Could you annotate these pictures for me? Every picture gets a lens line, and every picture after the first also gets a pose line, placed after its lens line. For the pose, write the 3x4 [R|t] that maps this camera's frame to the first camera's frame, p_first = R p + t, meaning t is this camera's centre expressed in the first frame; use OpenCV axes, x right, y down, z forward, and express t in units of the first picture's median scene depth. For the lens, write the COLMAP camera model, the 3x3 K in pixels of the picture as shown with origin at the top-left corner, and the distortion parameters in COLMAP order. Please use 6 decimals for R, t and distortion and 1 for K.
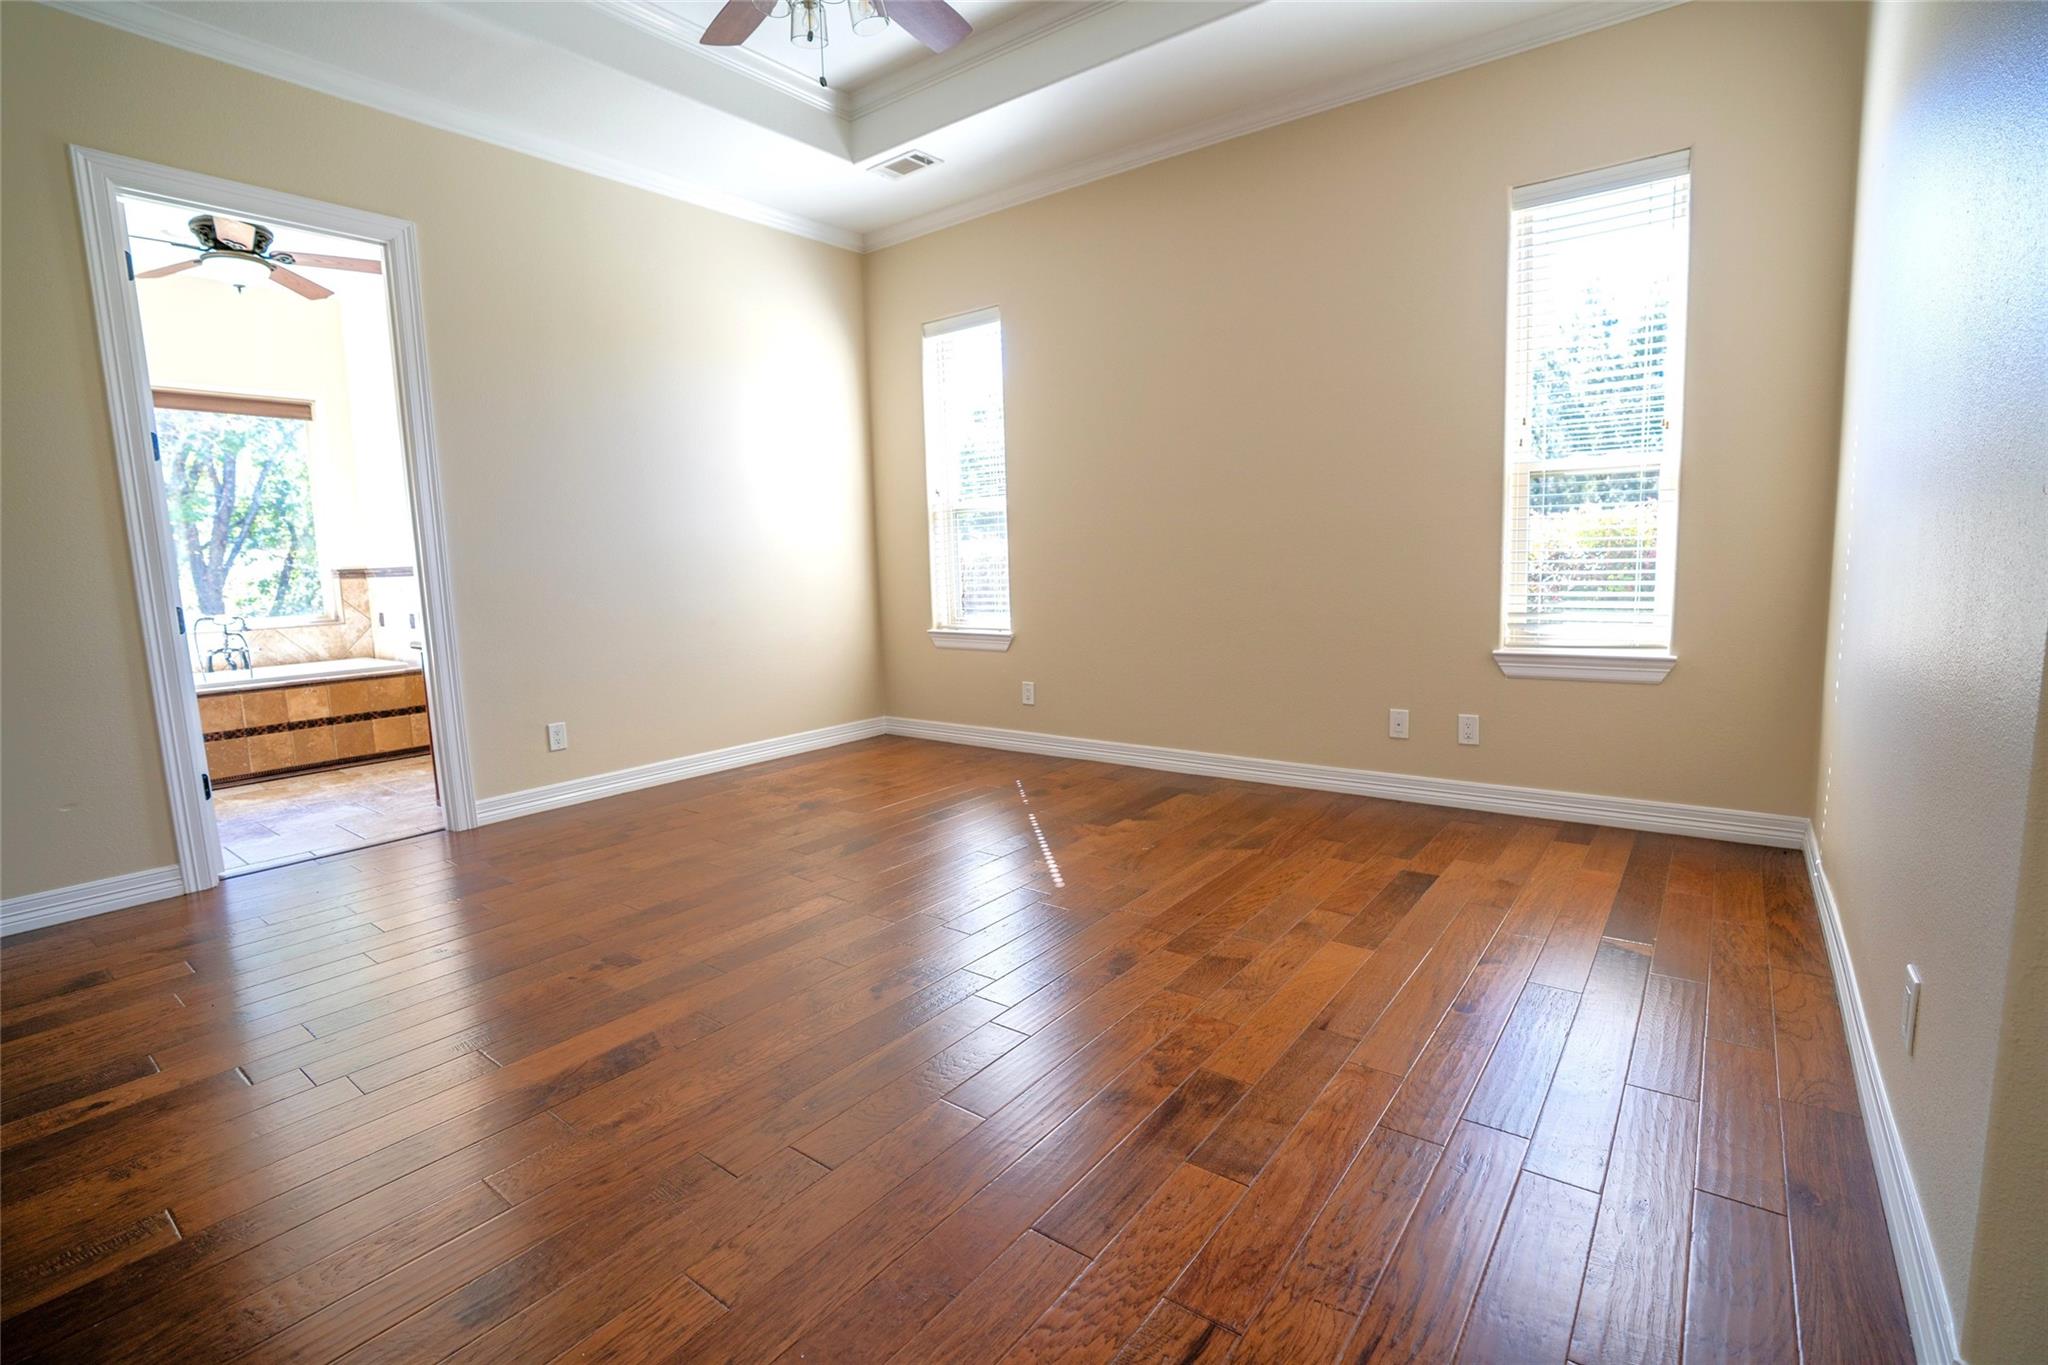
lens RADIAL K [[952.6, 0, 1039.4], [0, 952.6, 665.3], [0, 0, 1]] dist [-0.060155, 0.023112]
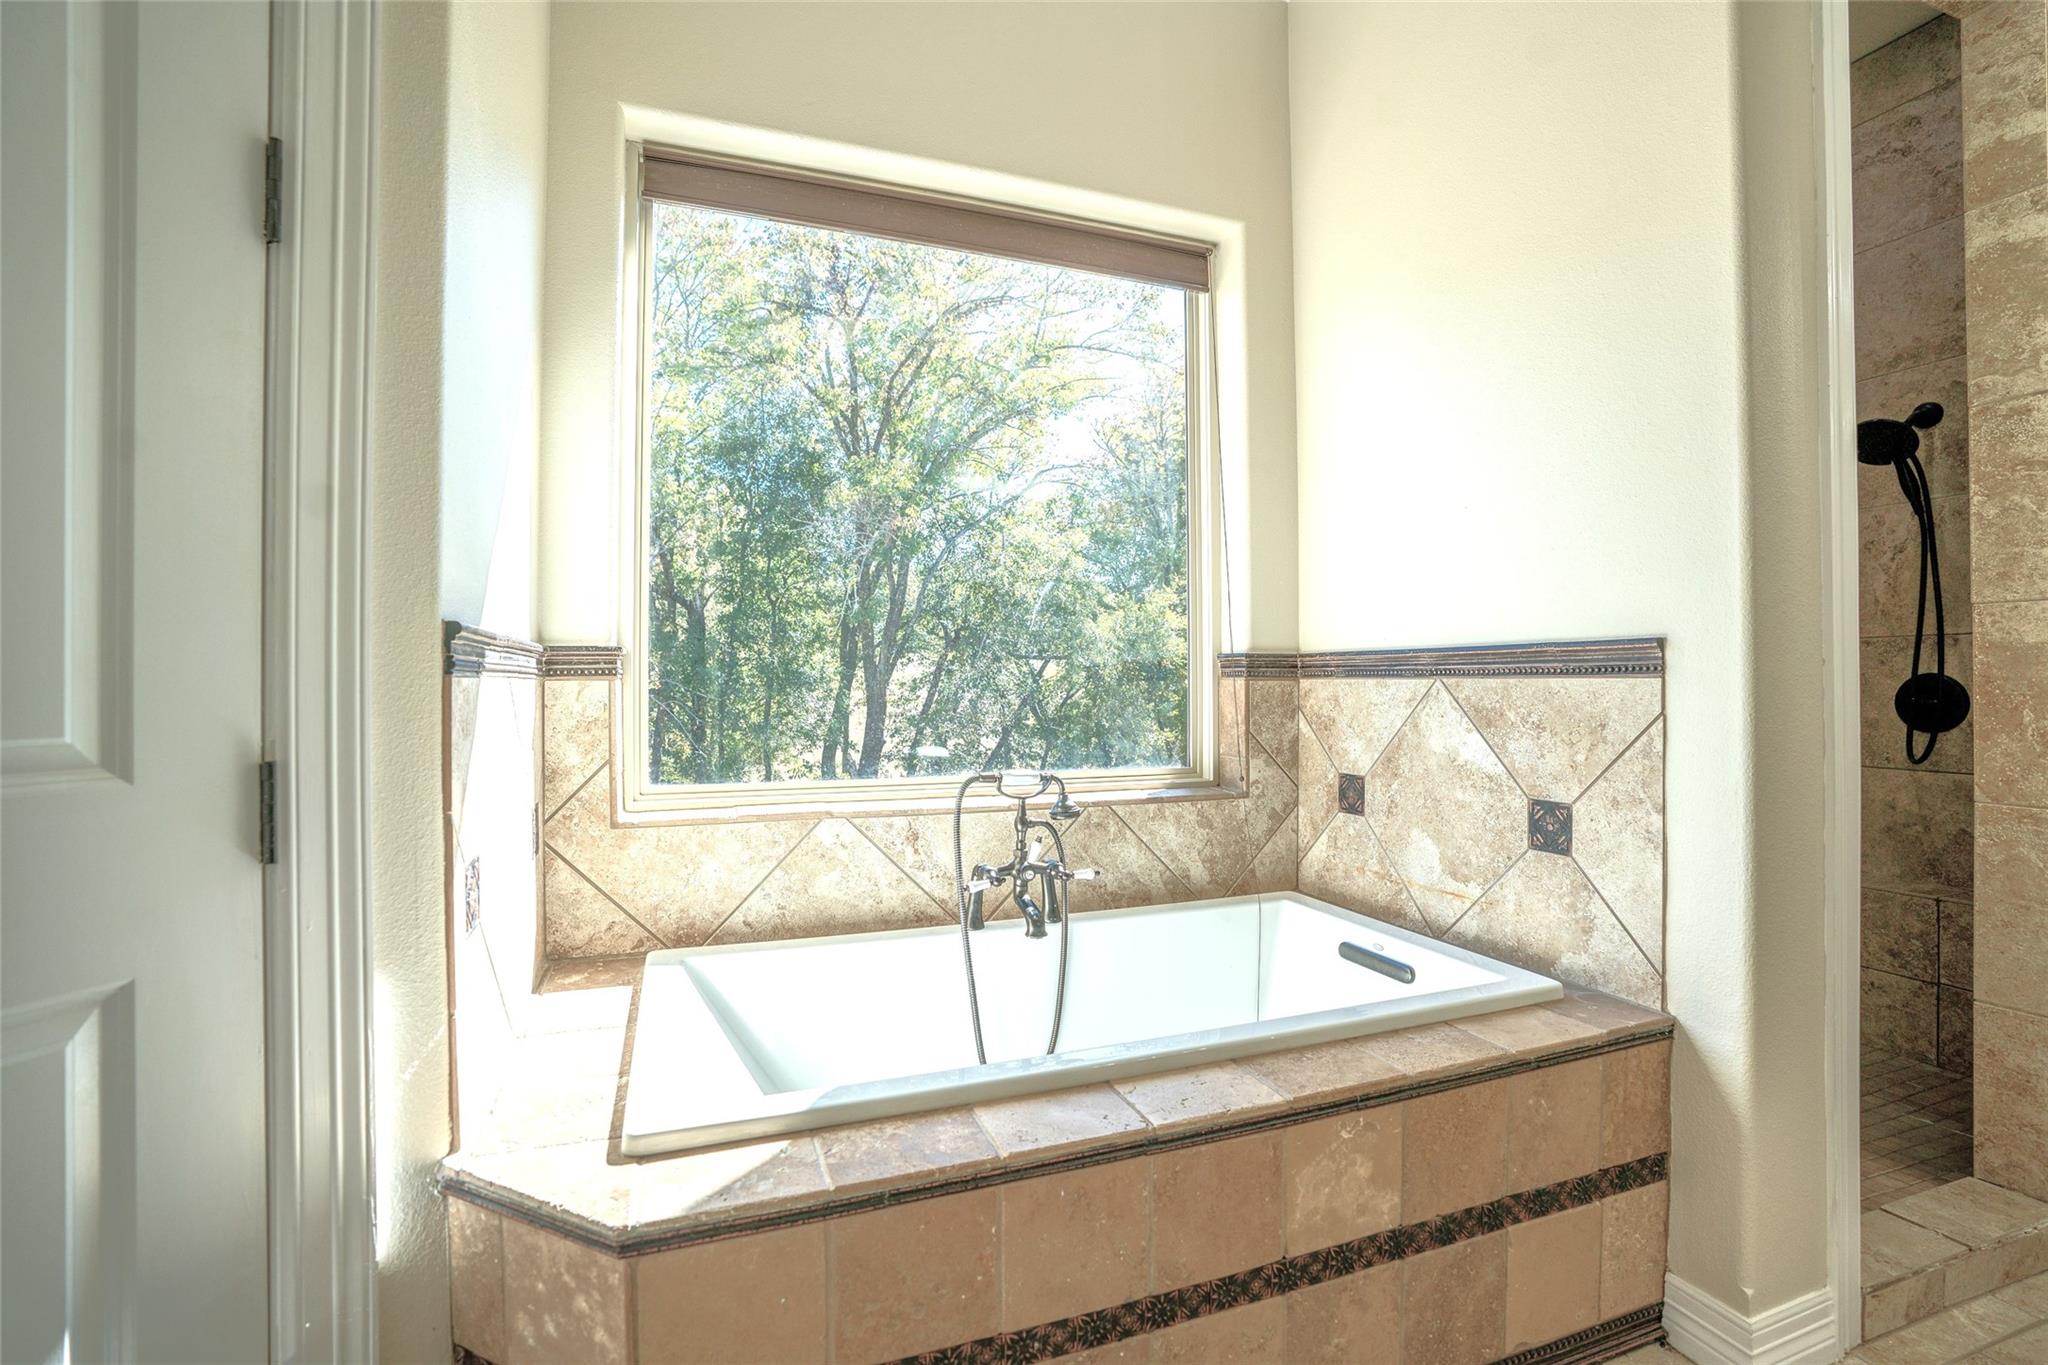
lens RADIAL K [[952.6, 0, 1017.7], [0, 952.6, 675.0], [0, 0, 1]] dist [-0.060155, 0.023112]
pose [[0.839950, 0.021677, -0.542230, -0.632031], [-0.082445, 0.992700, -0.088027, -0.053177], [0.536364, 0.118643, 0.835606, 0.632724]]
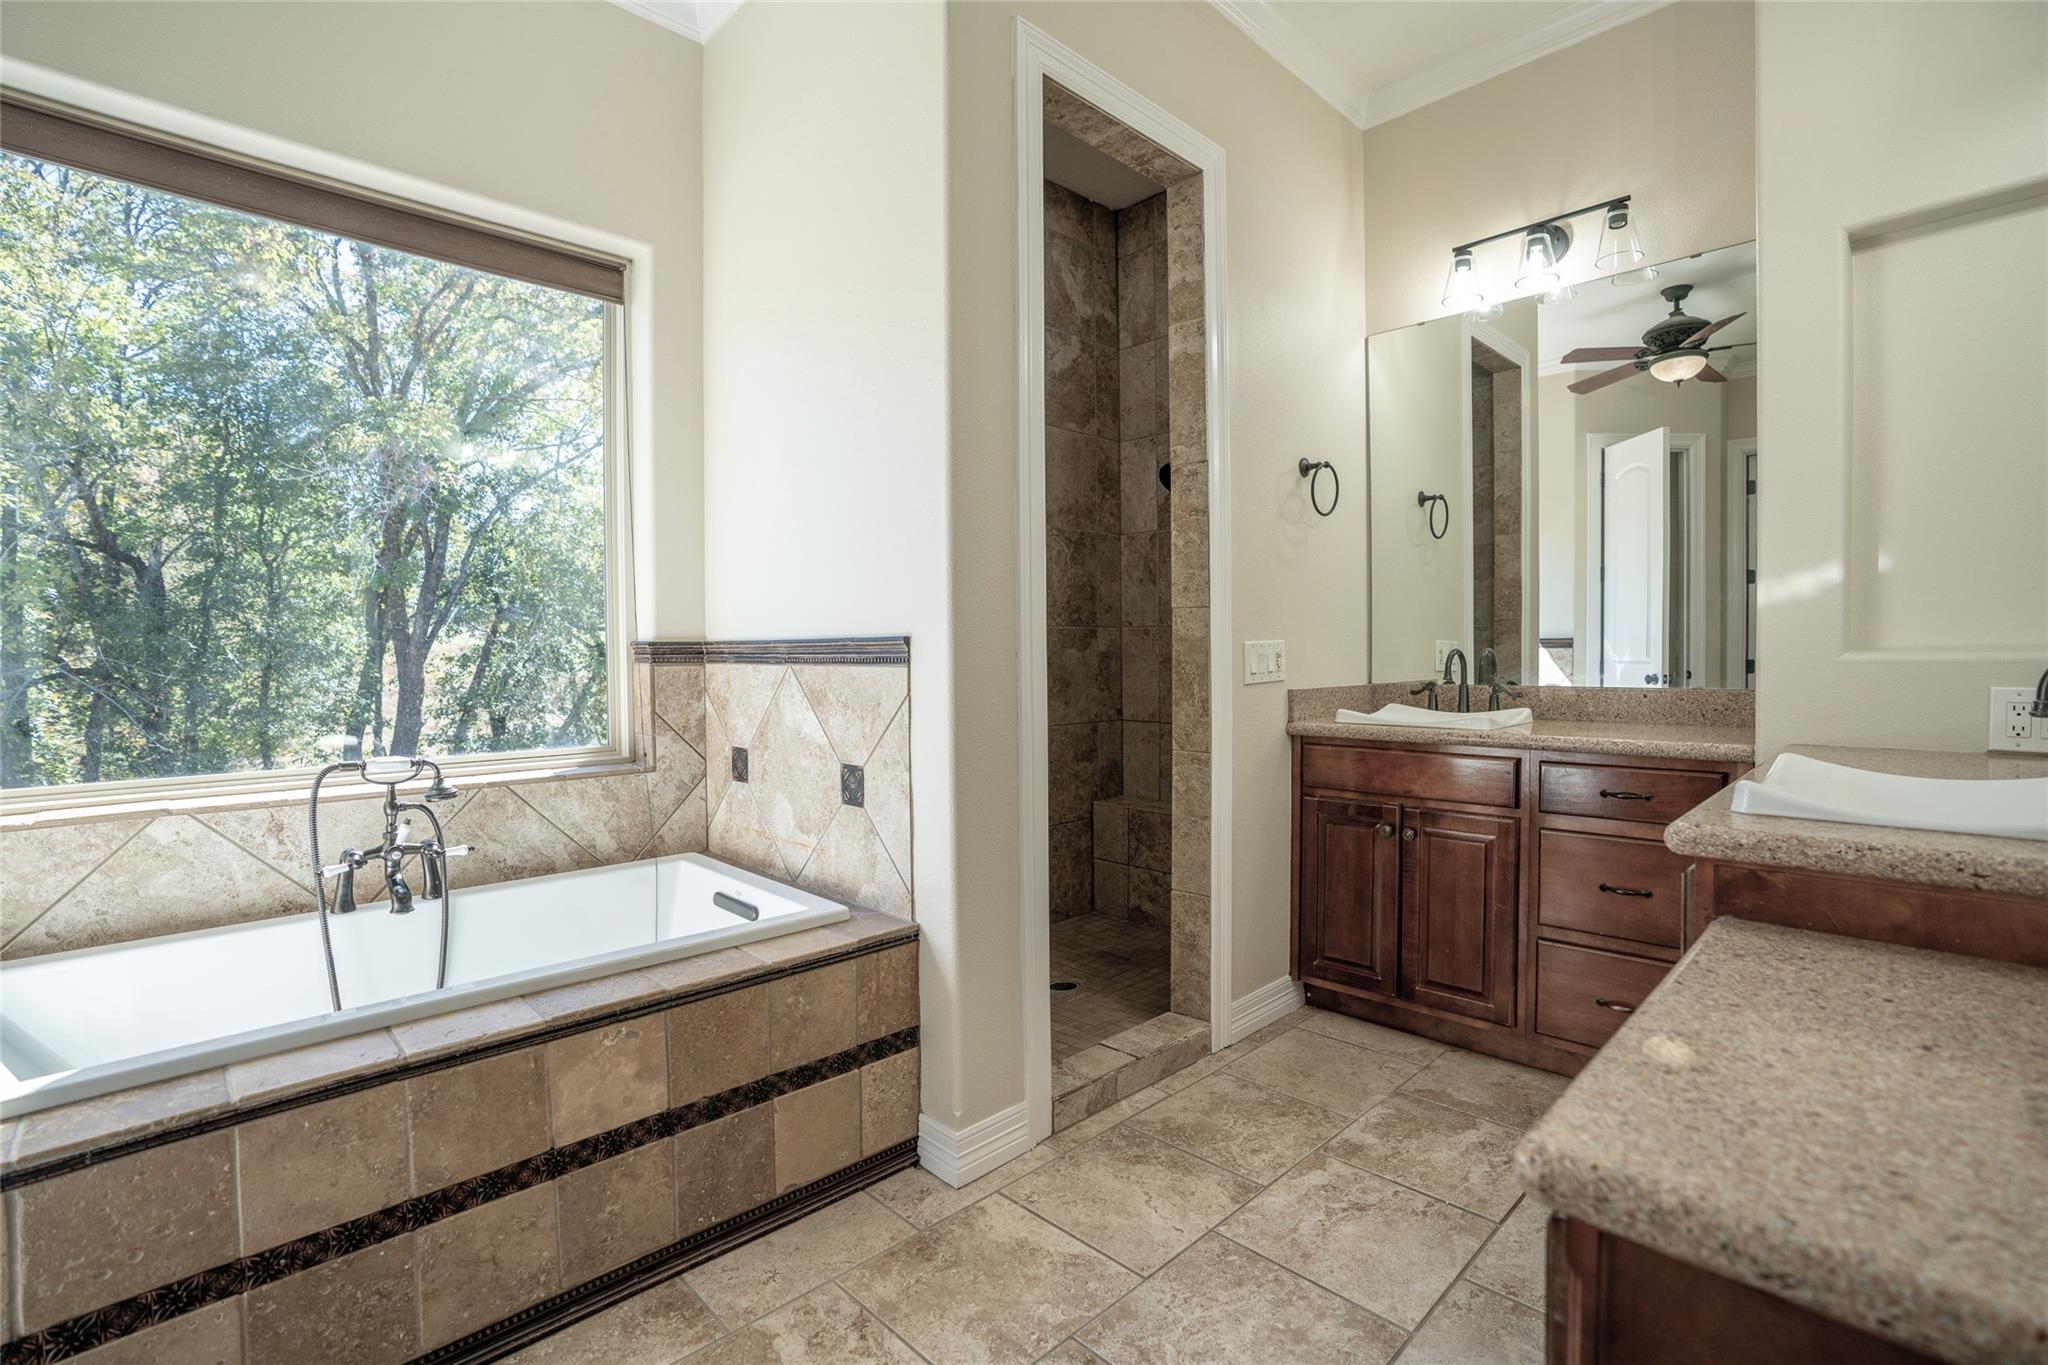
lens RADIAL K [[952.6, 0, 1028.5], [0, 952.6, 675.4], [0, 0, 1]] dist [-0.060155, 0.023112]
pose [[0.988281, 0.024754, -0.150622, -0.528777], [-0.037457, 0.995921, -0.082093, -0.060172], [0.147976, 0.086773, 0.985177, 0.611685]]
